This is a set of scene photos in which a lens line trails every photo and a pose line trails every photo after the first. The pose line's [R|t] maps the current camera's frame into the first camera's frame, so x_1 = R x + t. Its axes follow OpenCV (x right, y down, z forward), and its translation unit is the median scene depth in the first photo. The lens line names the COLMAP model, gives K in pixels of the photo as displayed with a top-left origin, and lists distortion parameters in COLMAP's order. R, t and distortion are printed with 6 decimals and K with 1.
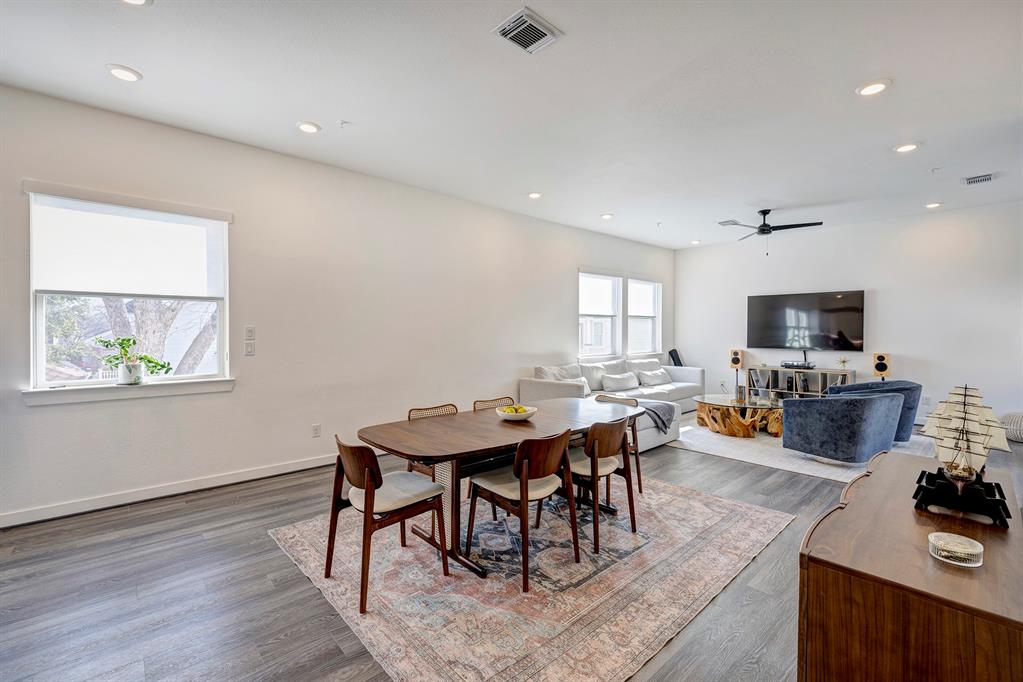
lens RADIAL K [[437.0, 0, 493.8], [0, 437.0, 336.5], [0, 0, 1]] dist [0.000412, 0.000560]
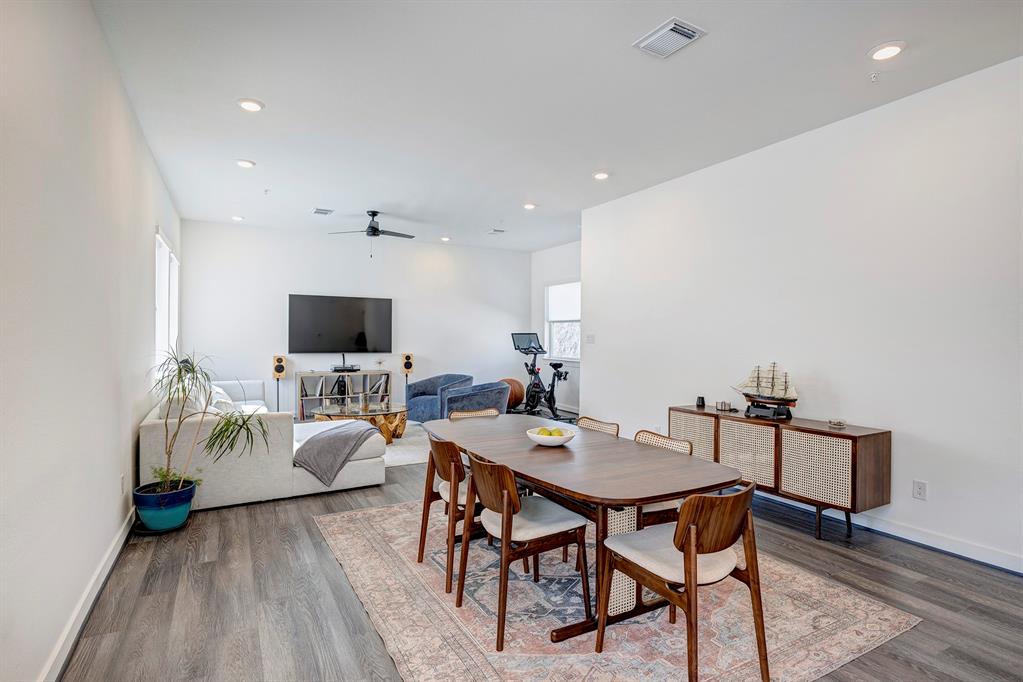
lens RADIAL K [[528.7, 0, 515.2], [0, 528.7, 341.4], [0, 0, 1]] dist [-0.012892, -0.000755]
pose [[0.213264, -0.008687, 0.976956, -0.397583], [0.006820, 0.999949, 0.007403, -0.002718], [-0.976971, 0.005084, 0.213312, 0.367737]]
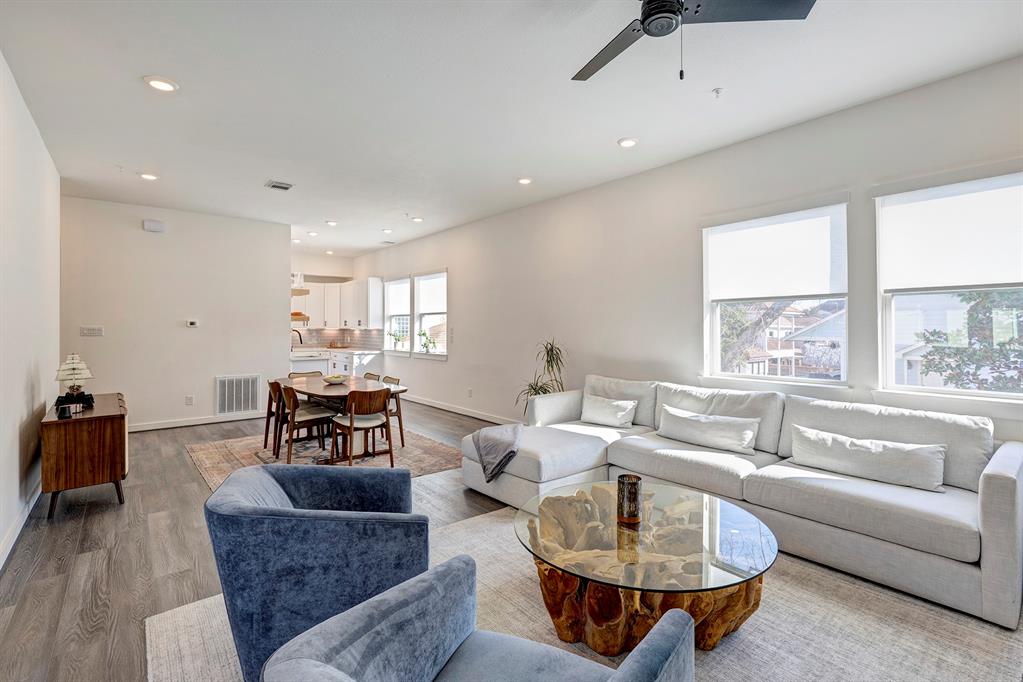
lens RADIAL K [[474.9, 0, 551.7], [0, 474.9, 329.0], [0, 0, 1]] dist [0.001041, 0.000130]
pose [[0.021232, 0.003001, -0.999770, 0.812911], [-0.006081, 0.999977, 0.002873, -0.013330], [0.999756, 0.006018, 0.021249, 0.777187]]
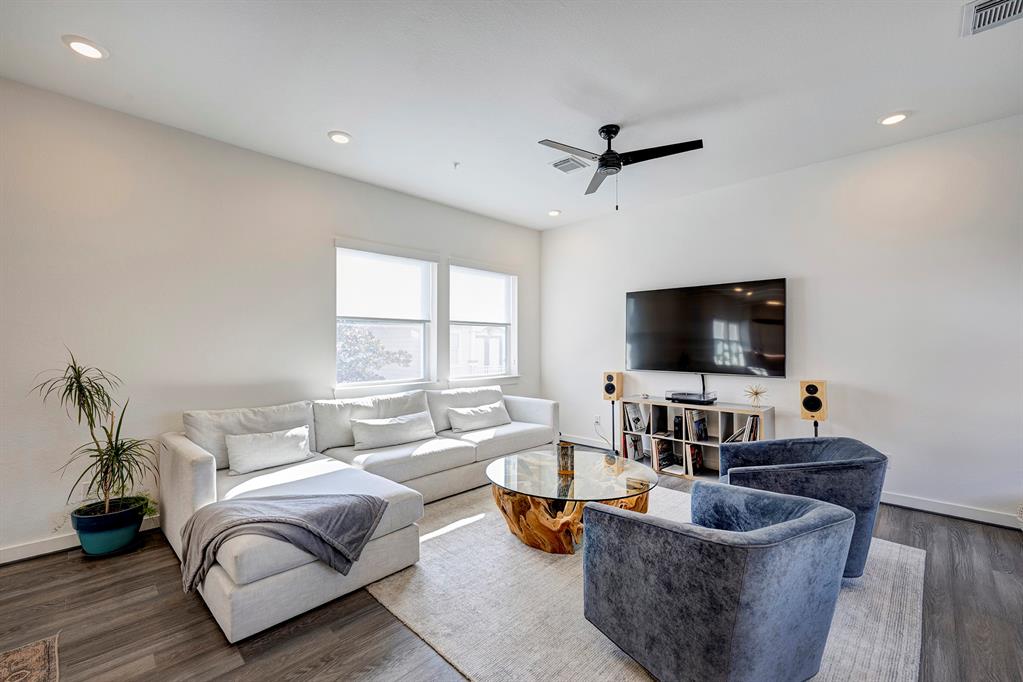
lens RADIAL K [[437.0, 0, 484.2], [0, 437.0, 344.7], [0, 0, 1]] dist [0.000412, 0.000560]
pose [[0.997917, 0.000204, 0.064513, 0.355978], [0.000788, 0.999882, -0.015354, -0.002015], [-0.064509, 0.015372, 0.997799, 0.384487]]
